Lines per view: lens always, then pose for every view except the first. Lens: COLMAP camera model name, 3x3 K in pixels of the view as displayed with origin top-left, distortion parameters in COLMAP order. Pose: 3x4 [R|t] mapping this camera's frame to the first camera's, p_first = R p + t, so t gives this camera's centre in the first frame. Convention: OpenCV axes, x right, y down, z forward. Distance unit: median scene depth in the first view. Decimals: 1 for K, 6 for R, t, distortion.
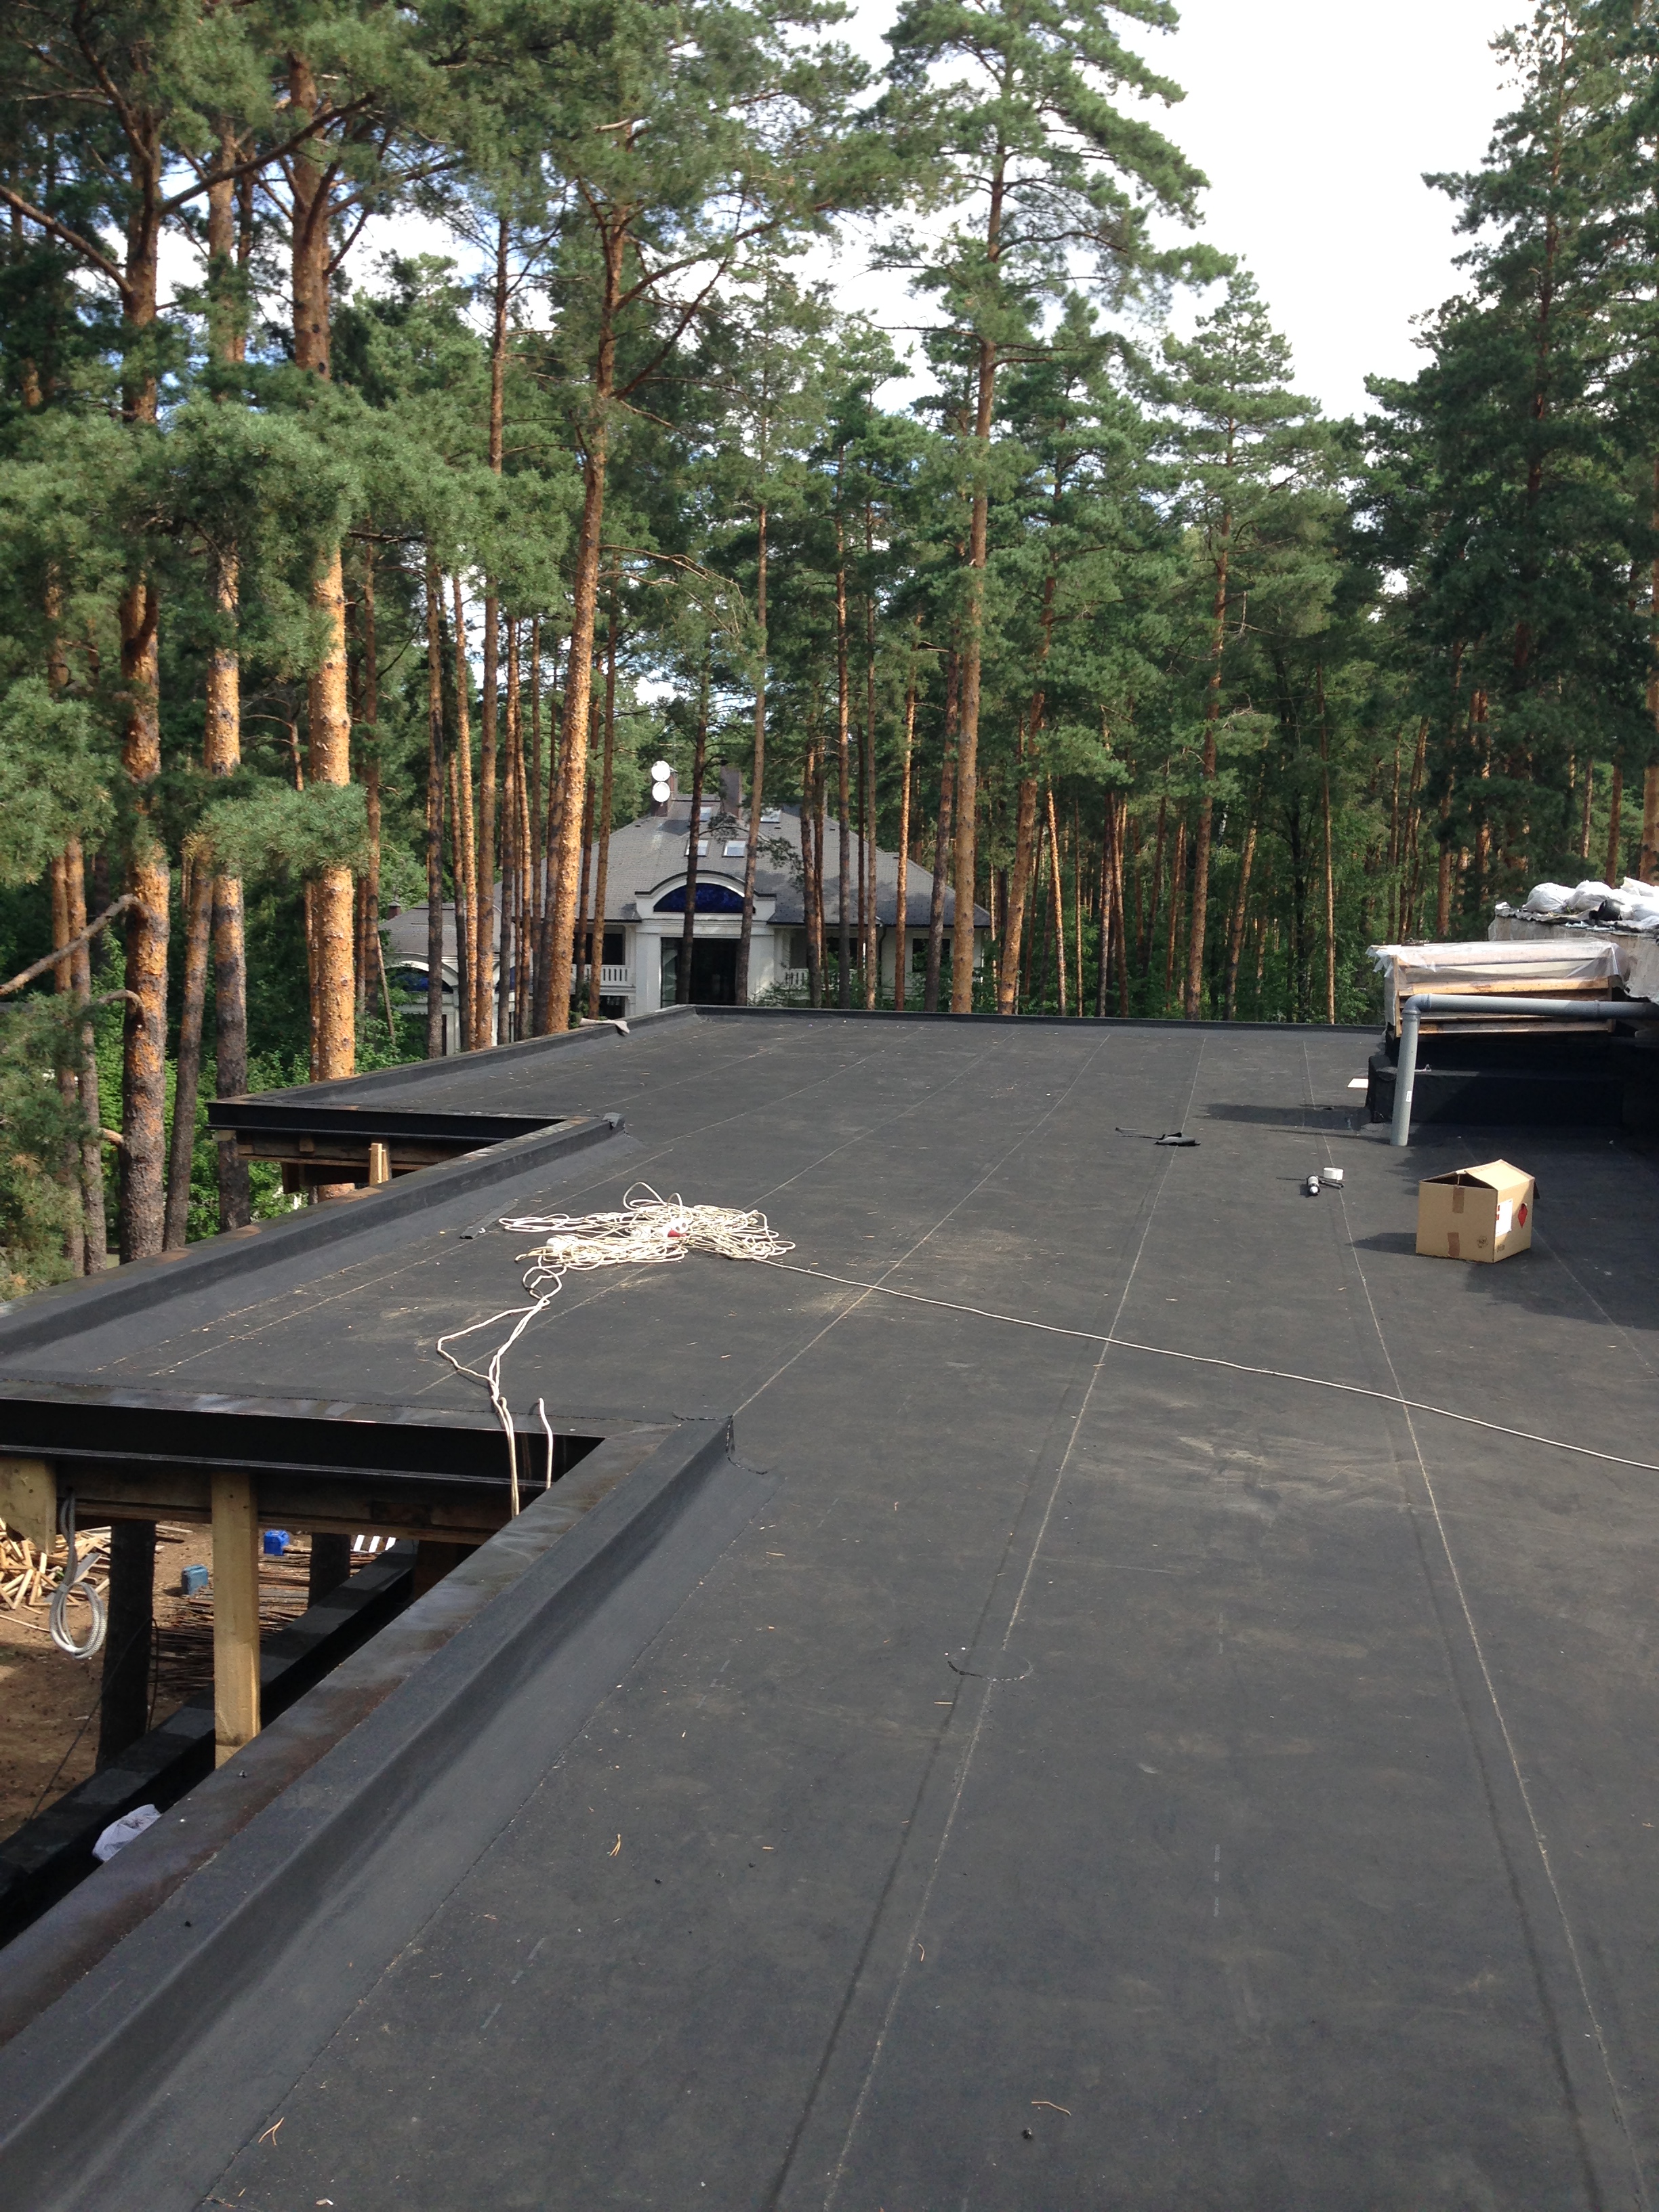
lens RADIAL K [[2034.5, 0, 834.9], [0, 2034.5, 1103.7], [0, 0, 1]] dist [0.046102, 0.000000]
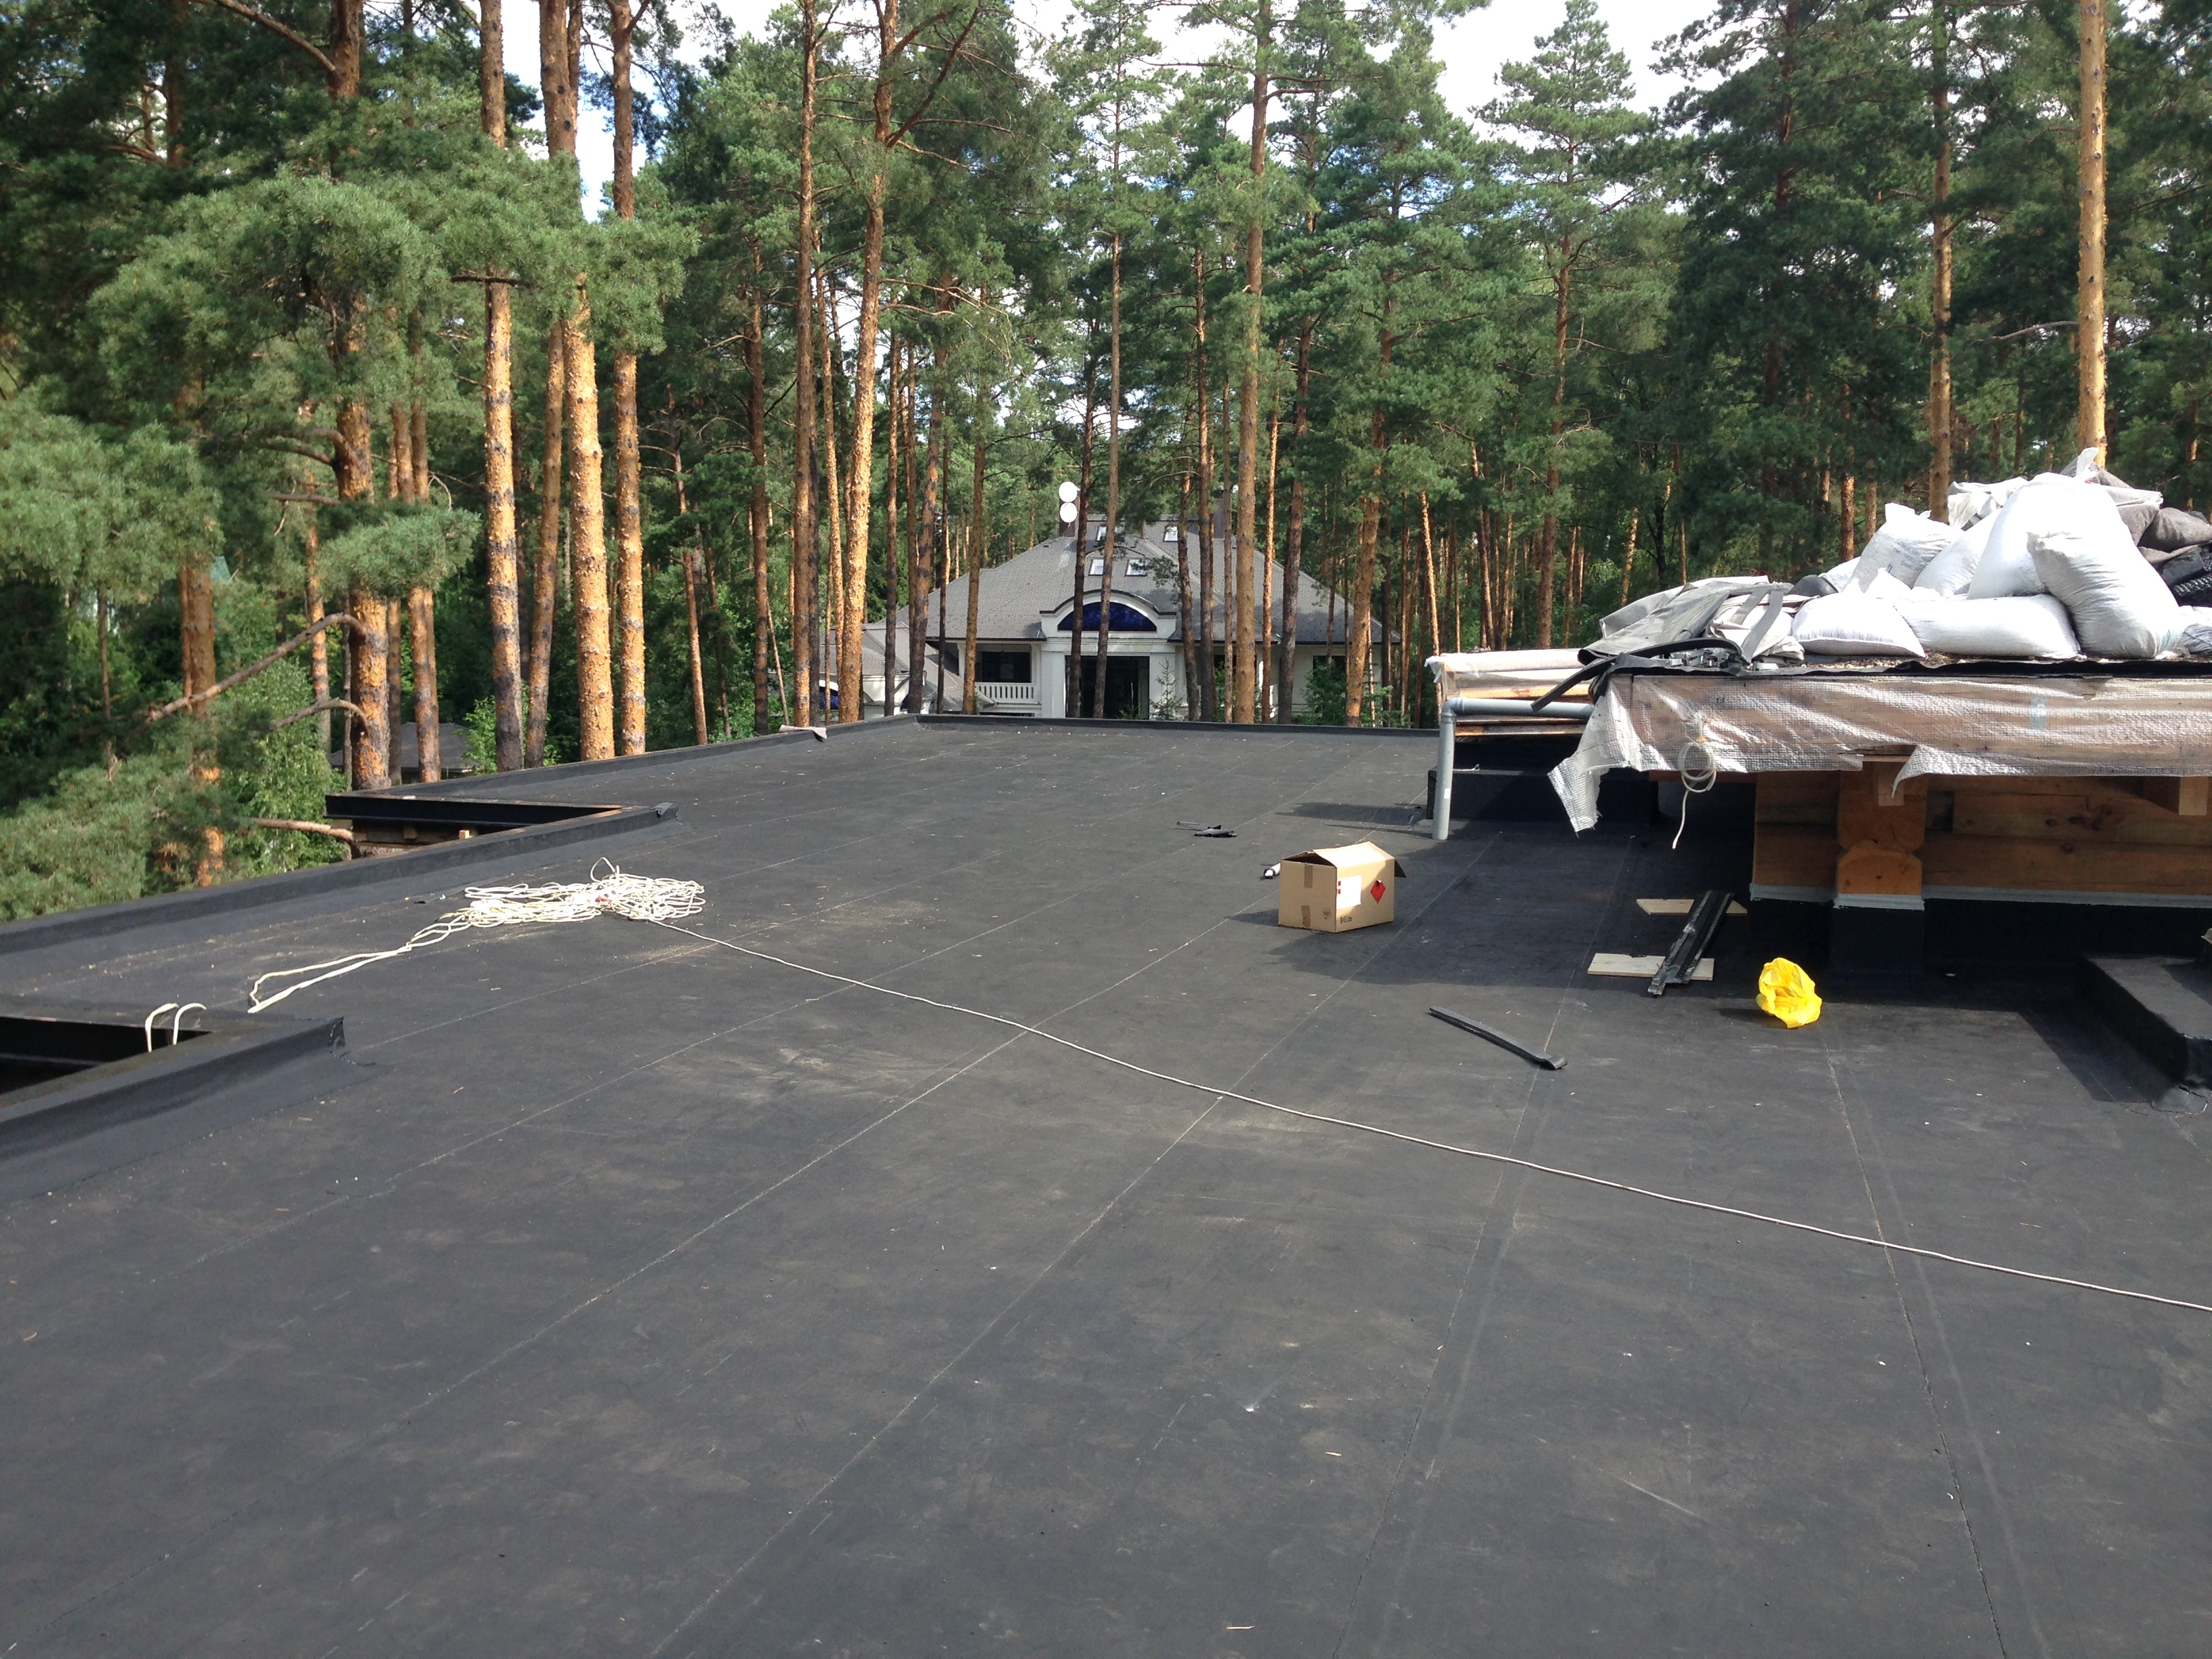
lens RADIAL K [[2034.5, 0, 1142.7], [0, 2034.5, 823.4], [0, 0, 1]] dist [0.046102, 0.000000]
pose [[0.997349, 0.001888, -0.072739, 0.139007], [-0.001801, 0.999998, 0.001254, 0.007434], [0.072741, -0.001120, 0.997350, -0.058821]]
